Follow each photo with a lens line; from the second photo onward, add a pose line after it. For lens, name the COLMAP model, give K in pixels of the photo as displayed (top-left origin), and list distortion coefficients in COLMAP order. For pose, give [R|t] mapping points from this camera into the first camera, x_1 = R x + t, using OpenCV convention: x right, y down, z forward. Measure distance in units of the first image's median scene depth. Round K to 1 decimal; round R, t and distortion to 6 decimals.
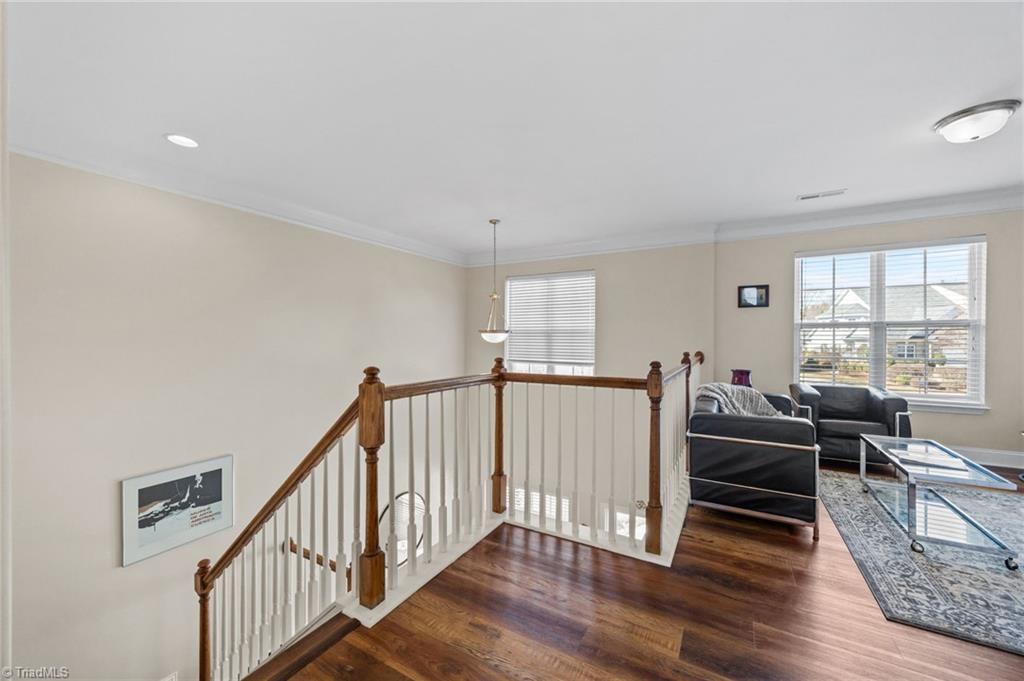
lens RADIAL K [[391.7, 0, 506.9], [0, 391.7, 337.0], [0, 0, 1]] dist [-0.001952, -0.000437]
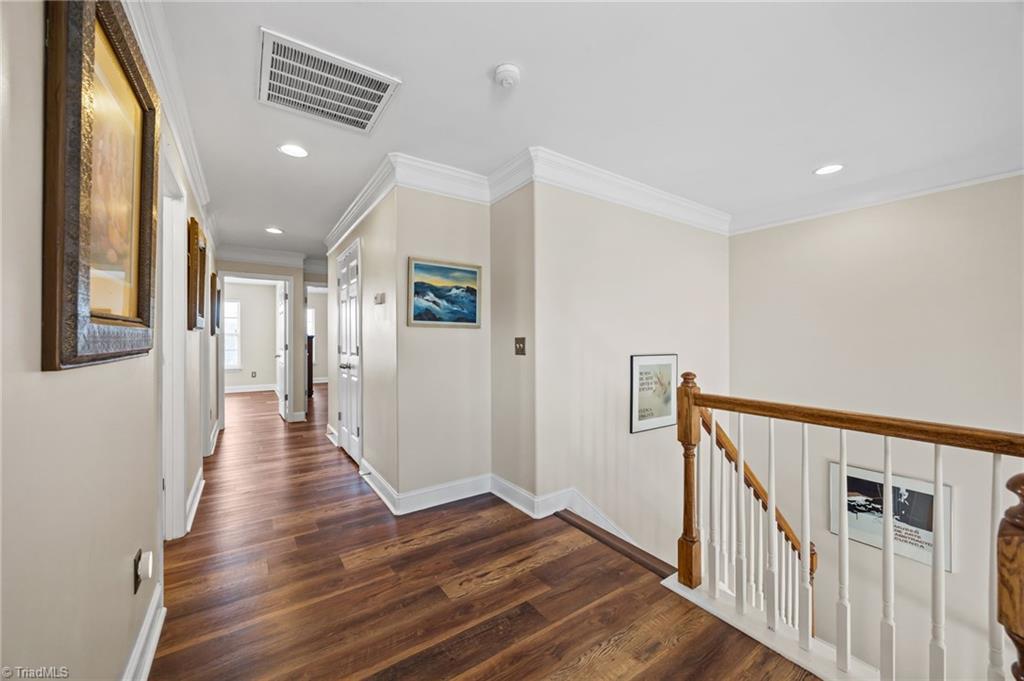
lens RADIAL K [[391.7, 0, 510.3], [0, 391.7, 341.4], [0, 0, 1]] dist [-0.001952, -0.000437]
pose [[-0.431540, 0.001950, -0.902092, 0.864012], [0.000646, 0.999998, 0.001853, -0.013476], [0.902094, 0.000217, -0.431540, 1.001182]]
